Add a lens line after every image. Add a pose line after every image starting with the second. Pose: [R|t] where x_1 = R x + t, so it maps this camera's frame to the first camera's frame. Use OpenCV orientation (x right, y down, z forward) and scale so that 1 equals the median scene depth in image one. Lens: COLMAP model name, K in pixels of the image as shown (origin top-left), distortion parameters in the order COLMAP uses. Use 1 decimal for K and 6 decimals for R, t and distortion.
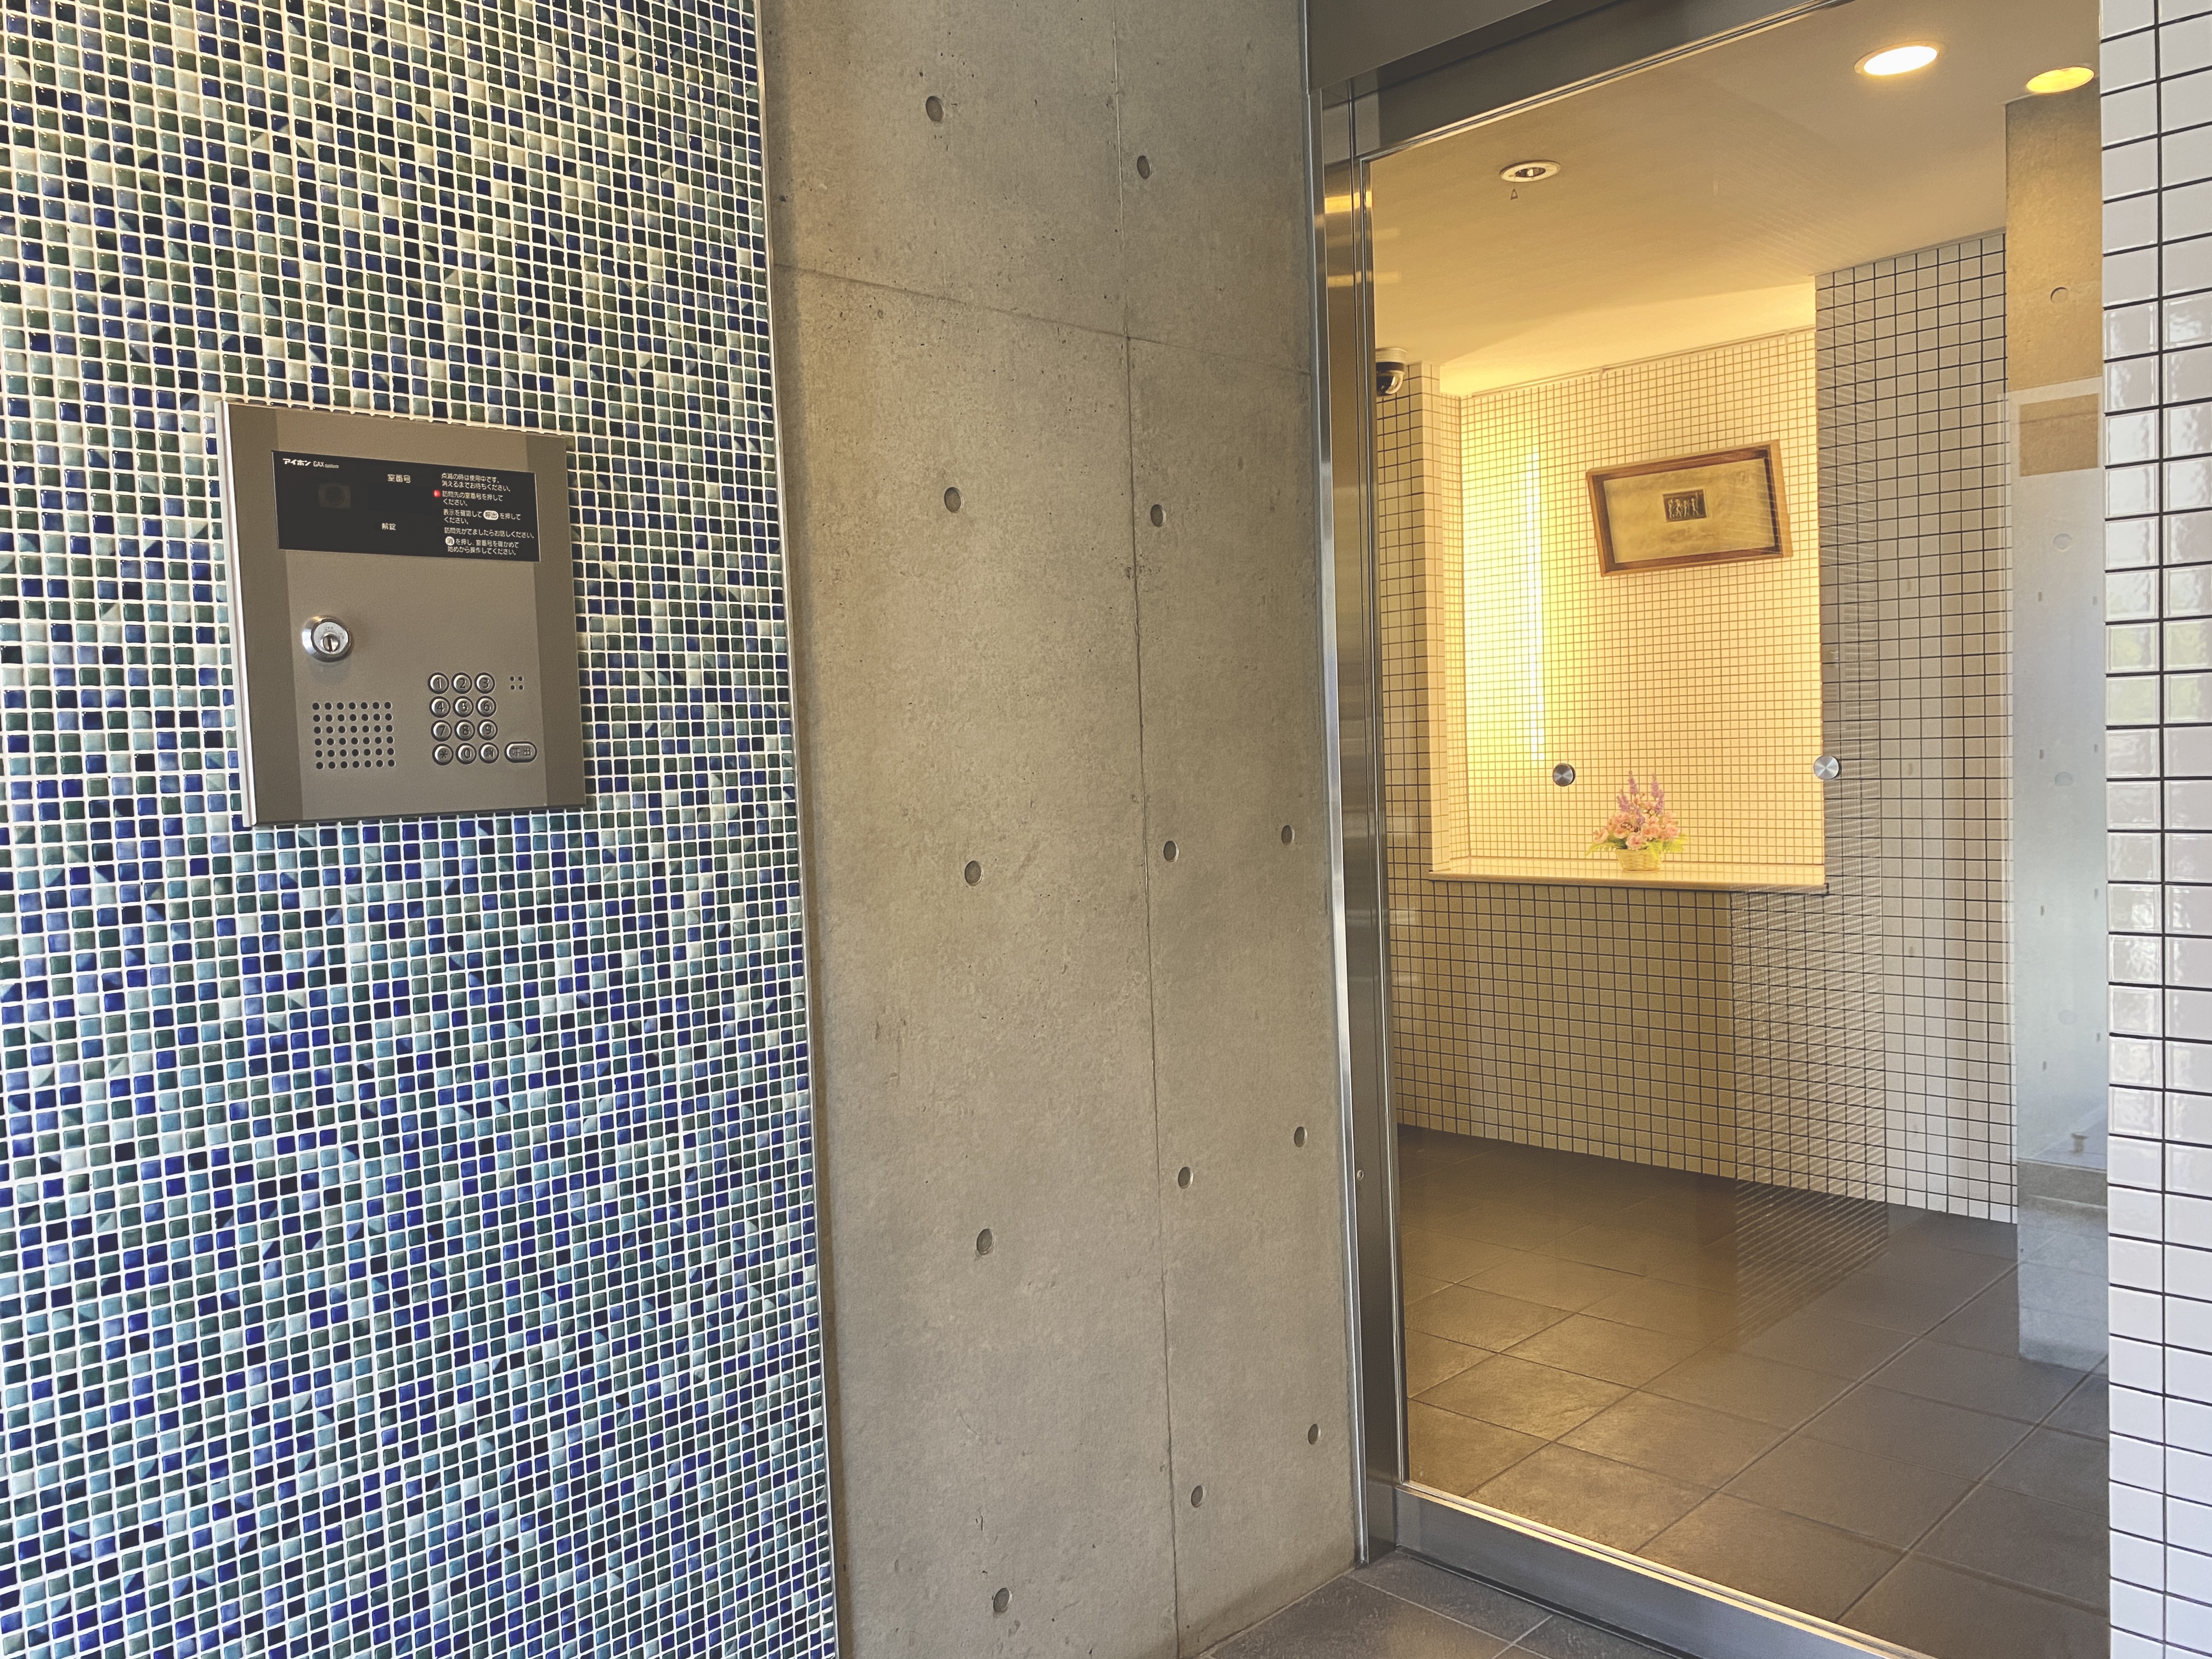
lens RADIAL K [[1827.1, 0, 1119.0], [0, 1827.1, 835.0], [0, 0, 1]] dist [0.005612, -0.028120]
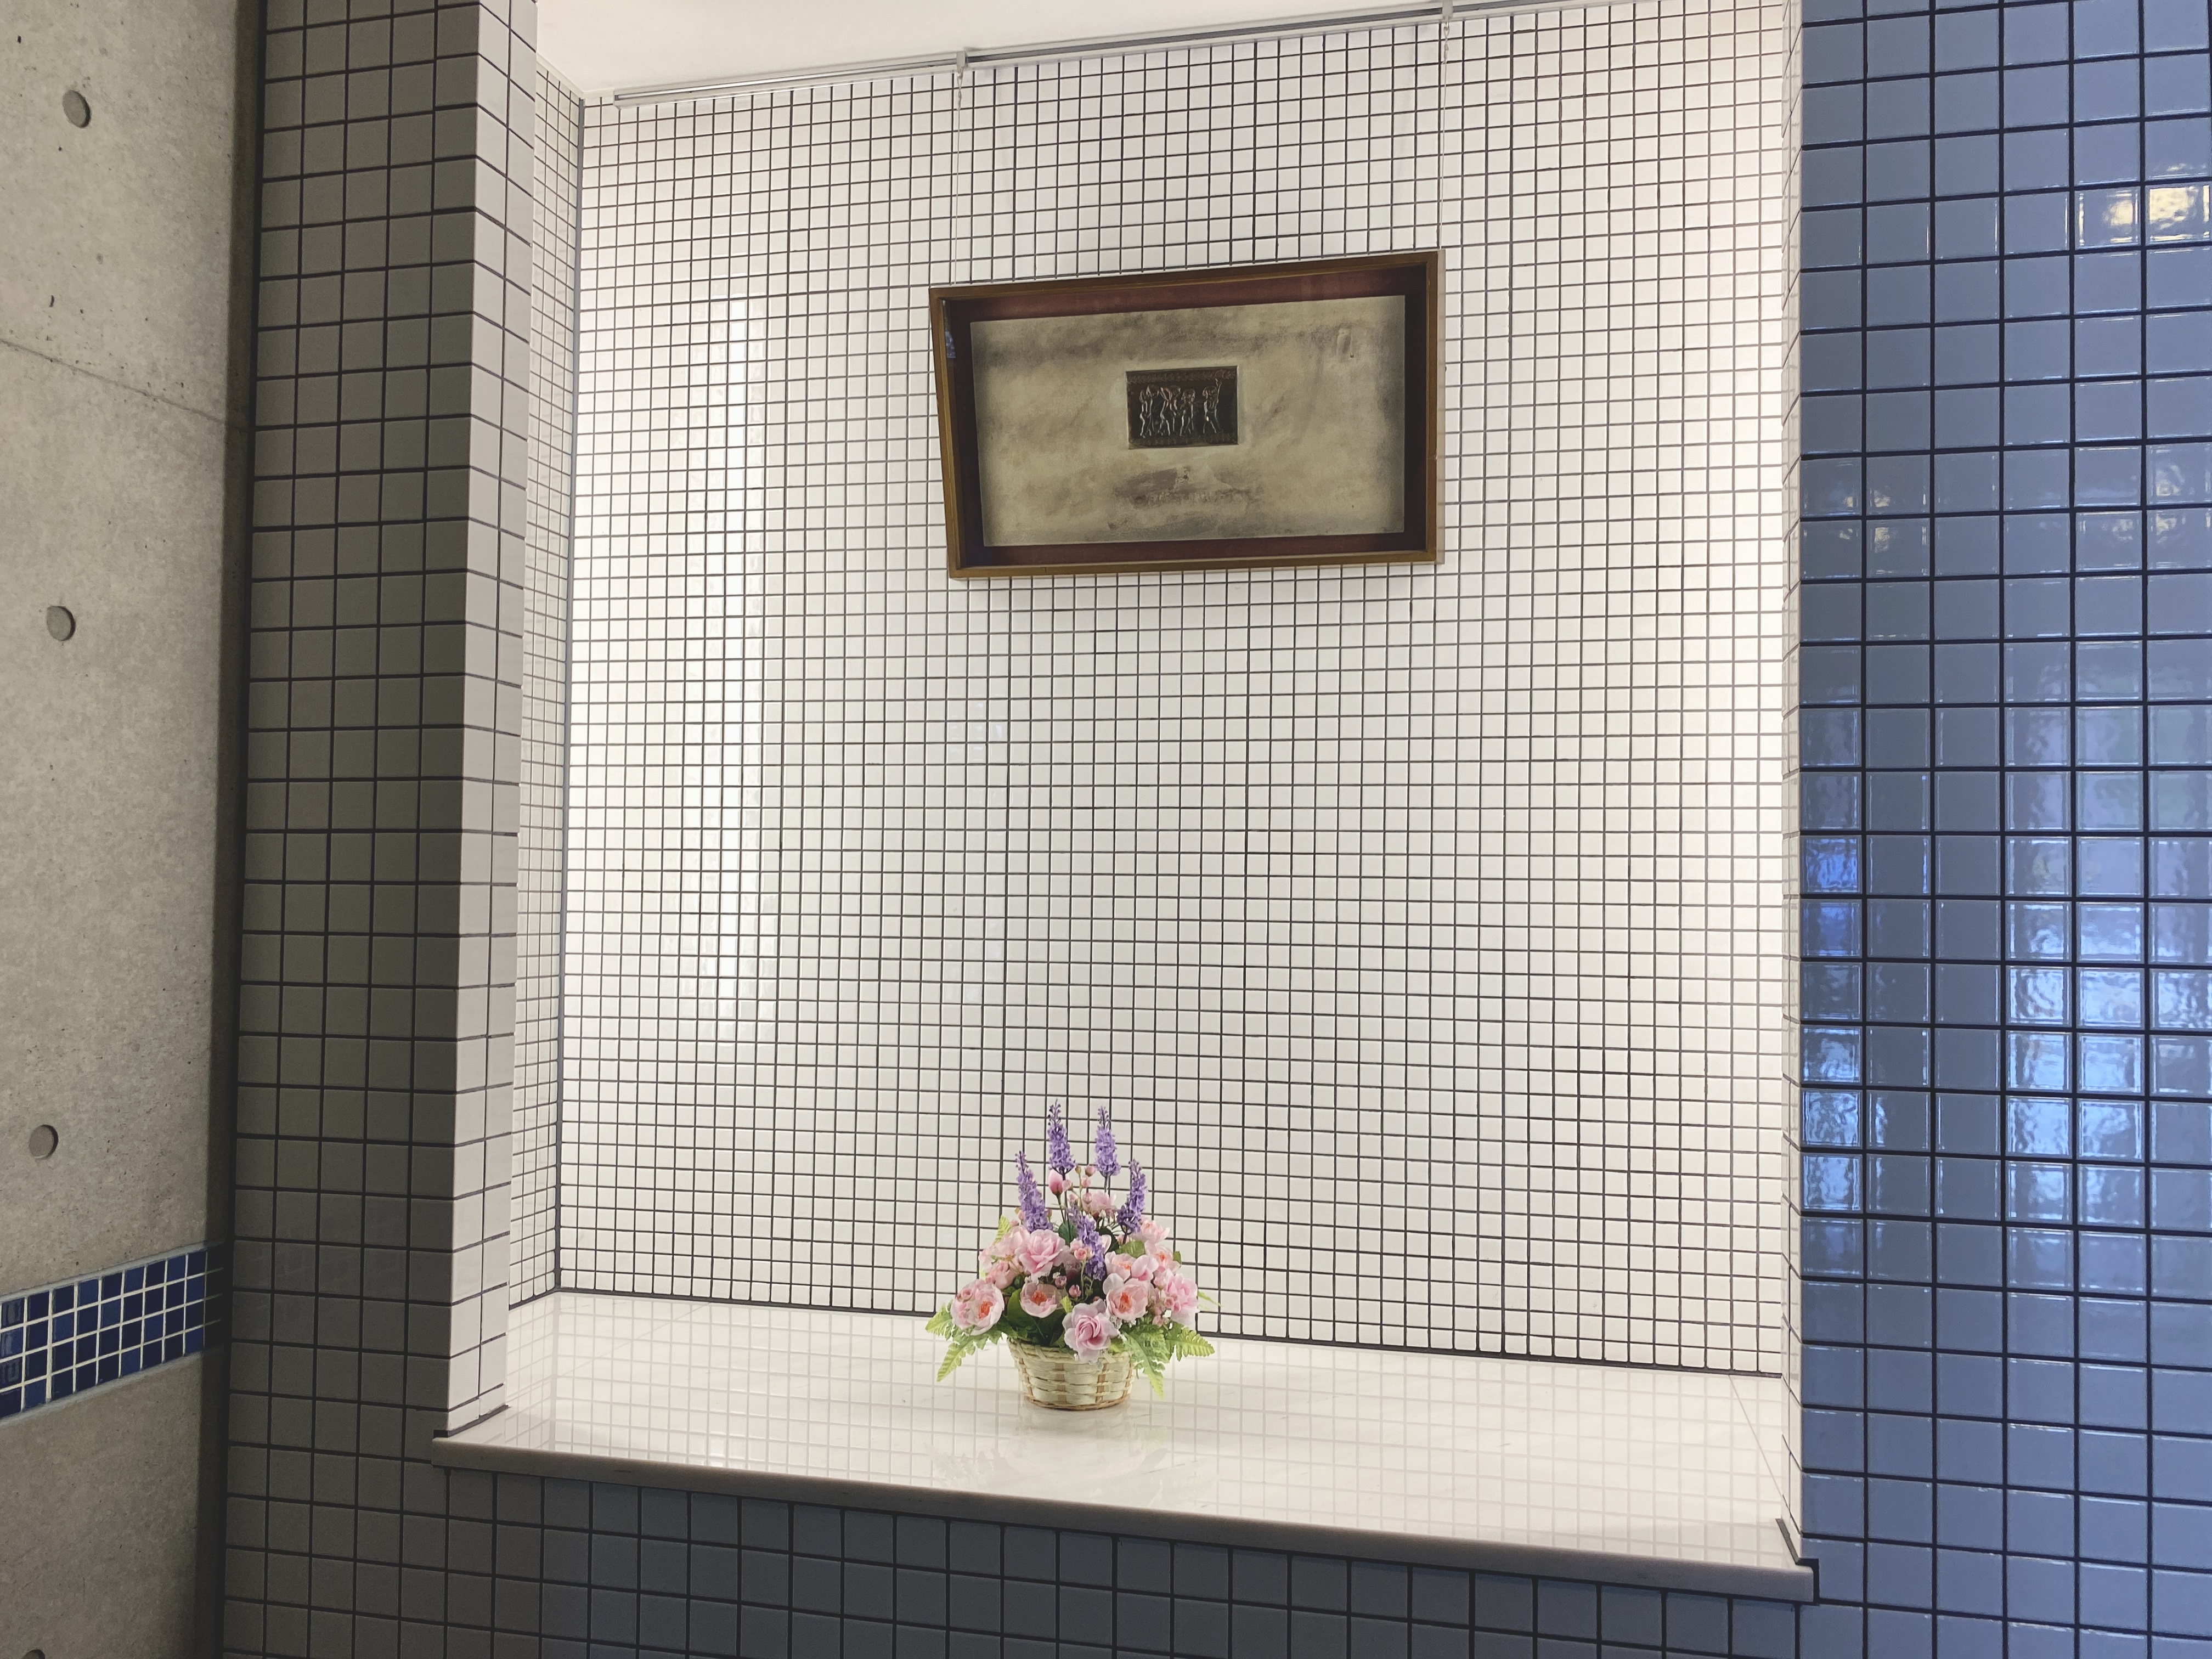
lens RADIAL K [[1670.5, 0, 1110.3], [0, 1670.5, 833.8], [0, 0, 1]] dist [0.048077, 0.000550]
pose [[0.862058, 0.050429, 0.504295, 0.119236], [-0.010009, 0.996537, -0.082543, -0.059359], [-0.506711, 0.066109, 0.859577, 0.692169]]
